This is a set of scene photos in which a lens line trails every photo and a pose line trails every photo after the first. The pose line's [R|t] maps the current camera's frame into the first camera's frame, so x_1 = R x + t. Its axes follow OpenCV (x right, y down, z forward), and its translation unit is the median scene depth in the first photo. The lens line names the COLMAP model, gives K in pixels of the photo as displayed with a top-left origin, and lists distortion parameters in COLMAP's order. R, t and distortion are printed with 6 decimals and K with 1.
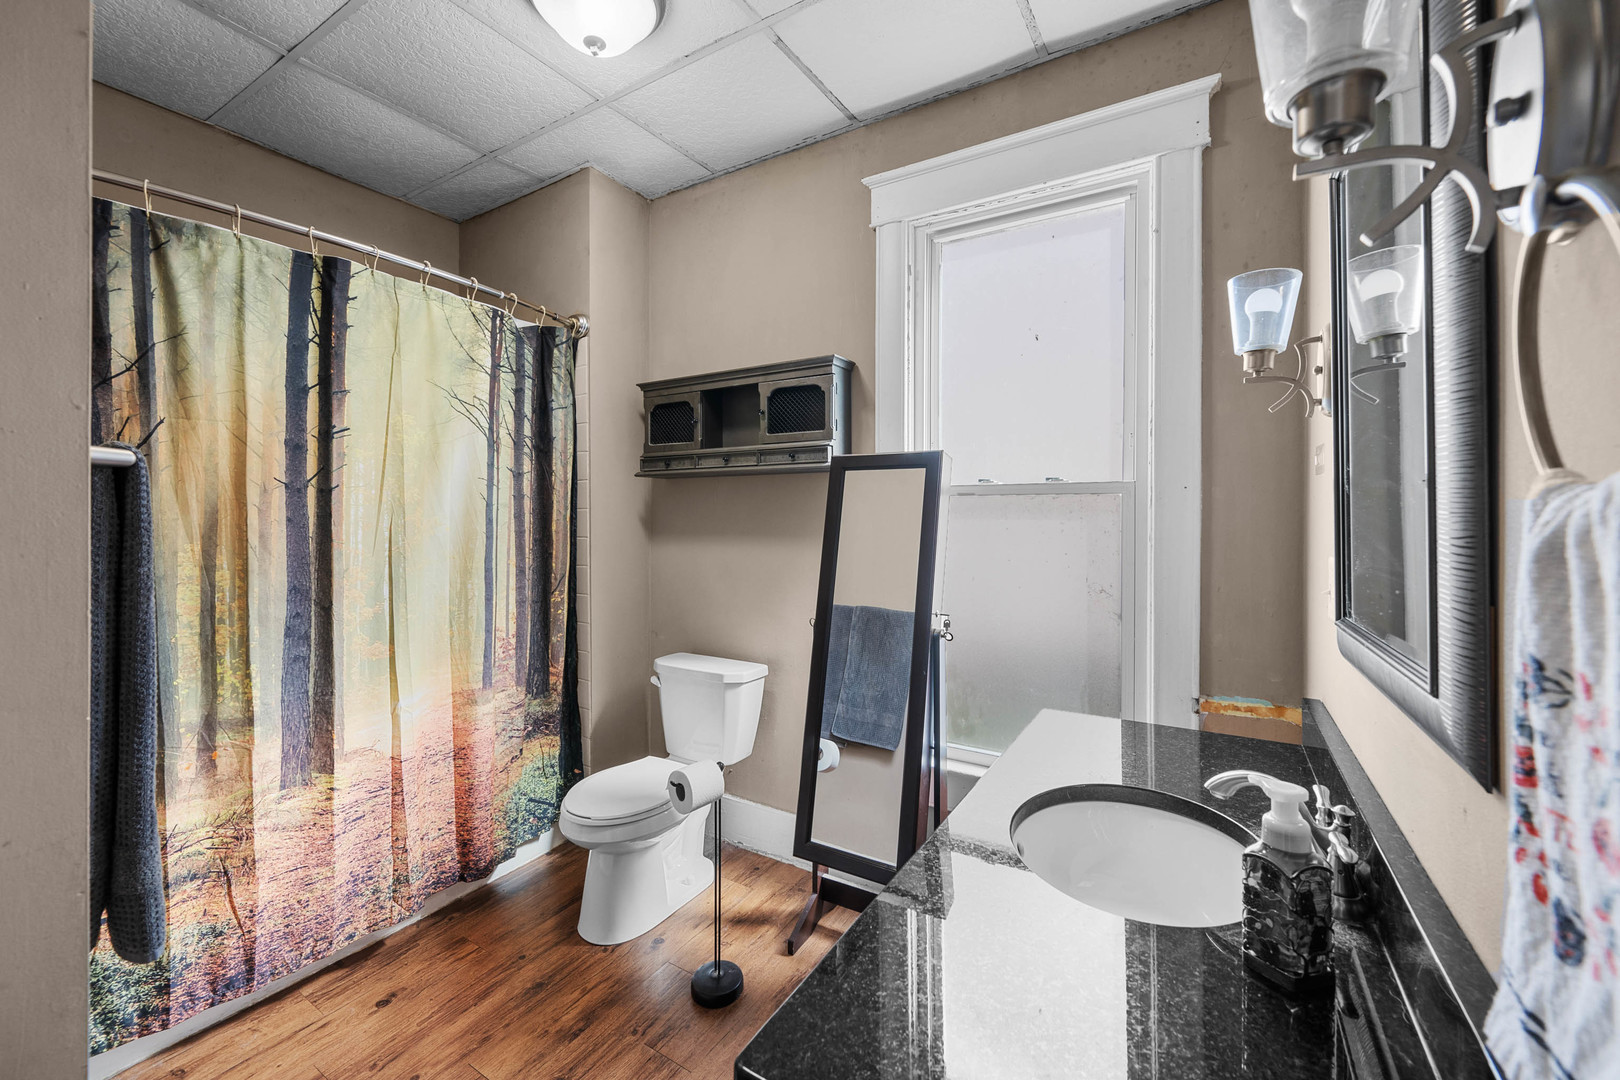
lens RADIAL K [[649.6, 0, 812.7], [0, 649.6, 515.6], [0, 0, 1]] dist [-0.001233, -0.000278]
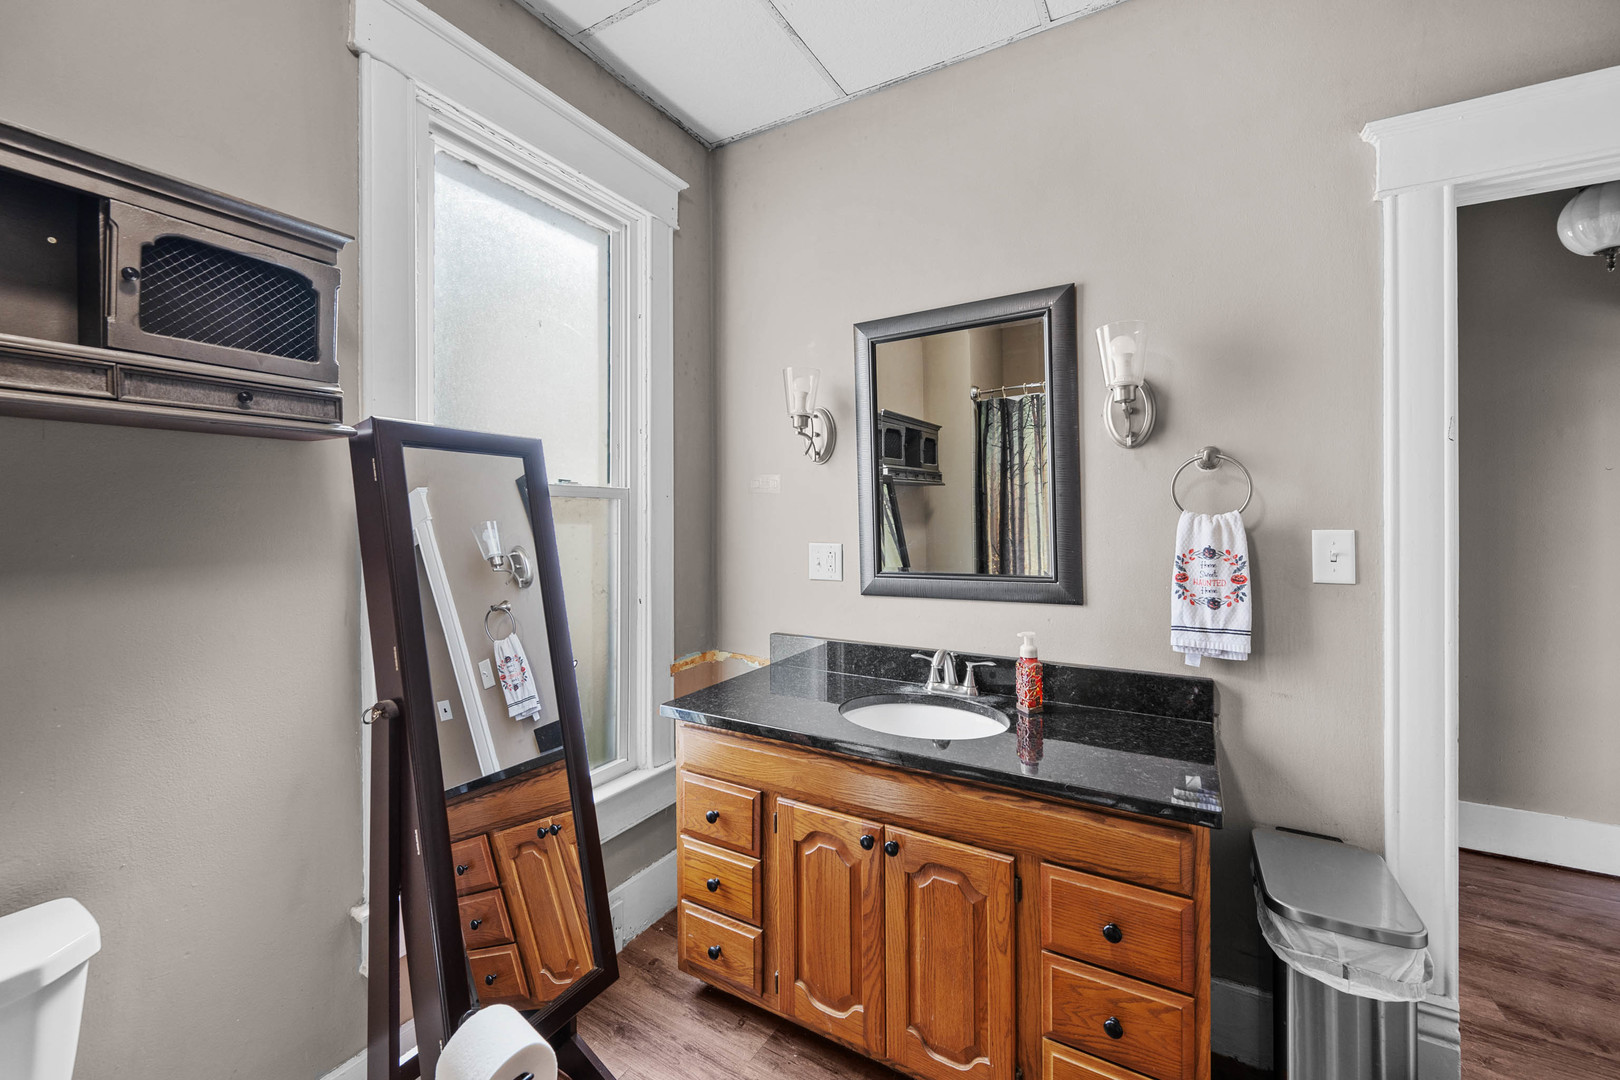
lens RADIAL K [[649.6, 0, 812.7], [0, 649.6, 515.6], [0, 0, 1]] dist [-0.001233, -0.000278]
pose [[-0.023384, 0.003593, 0.999720, -0.531457], [0.001476, 0.999993, -0.003560, -0.001580], [-0.999725, 0.001392, -0.023389, 0.593769]]
